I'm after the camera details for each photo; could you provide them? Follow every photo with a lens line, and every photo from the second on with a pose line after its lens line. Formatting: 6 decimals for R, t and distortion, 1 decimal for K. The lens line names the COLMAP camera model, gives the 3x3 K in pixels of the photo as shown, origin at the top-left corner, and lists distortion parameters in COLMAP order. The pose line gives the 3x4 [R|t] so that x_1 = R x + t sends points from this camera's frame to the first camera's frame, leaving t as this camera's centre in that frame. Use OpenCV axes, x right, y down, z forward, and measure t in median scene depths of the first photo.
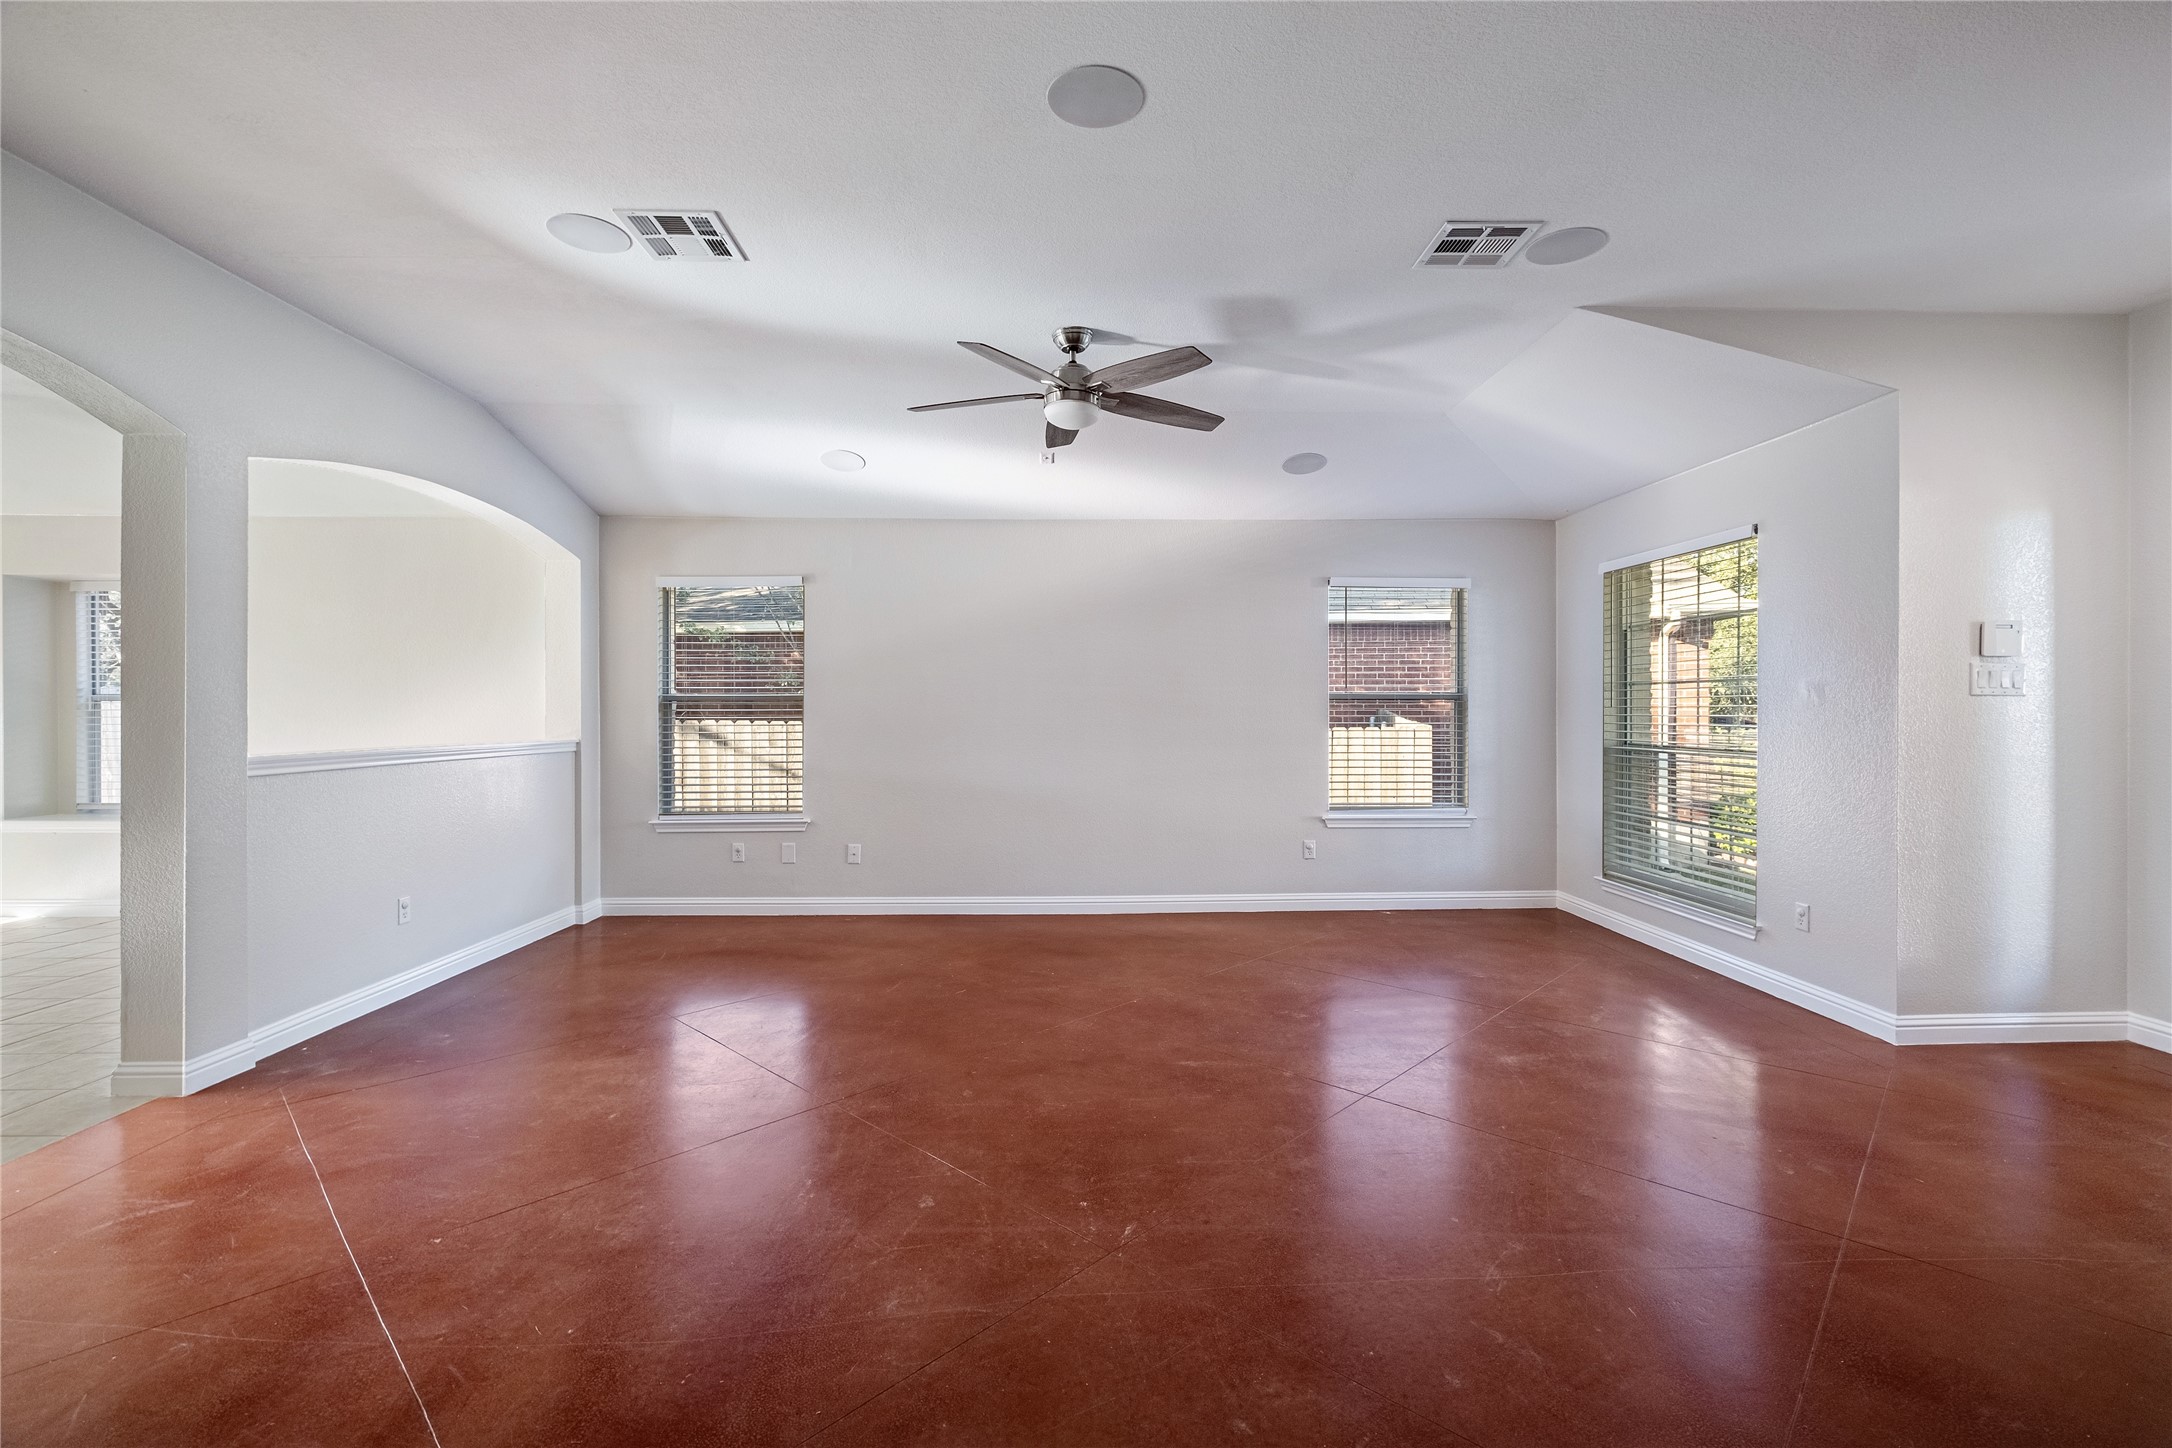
lens RADIAL K [[941.8, 0, 1091.4], [0, 941.8, 715.6], [0, 0, 1]] dist [0.001412, -0.004420]
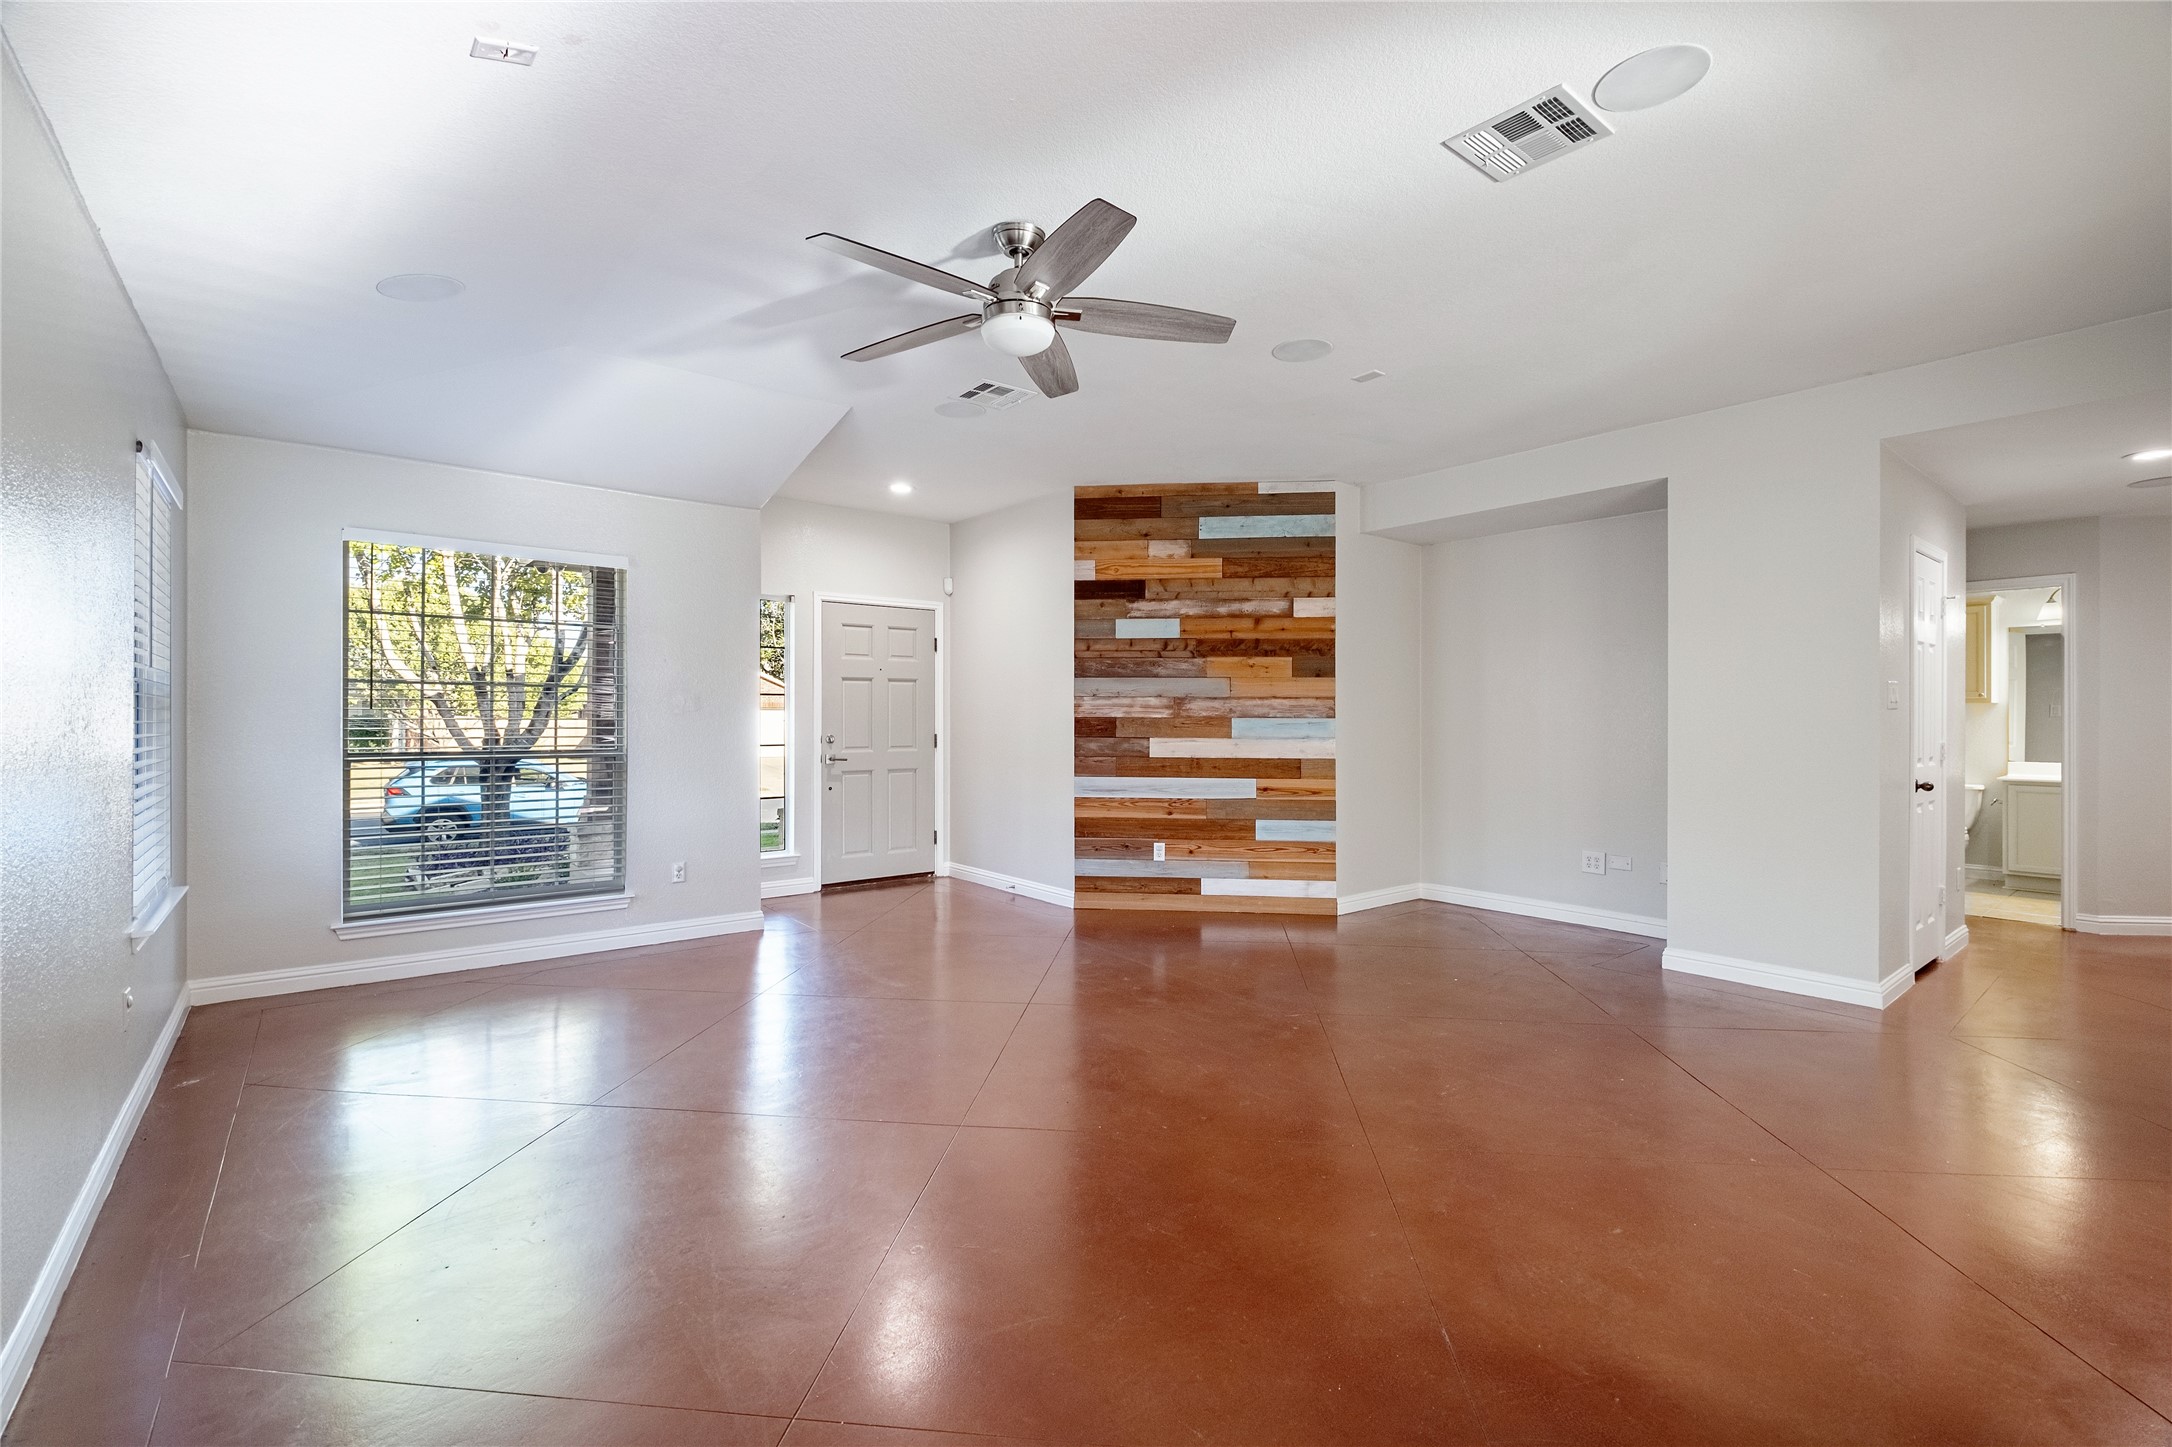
lens RADIAL K [[941.8, 0, 1088.4], [0, 941.8, 712.9], [0, 0, 1]] dist [0.001412, -0.004420]
pose [[-0.602867, 0.001683, 0.797840, -0.431319], [-0.000598, 0.999997, -0.002561, -0.003198], [-0.797842, -0.002021, -0.602864, 0.905494]]
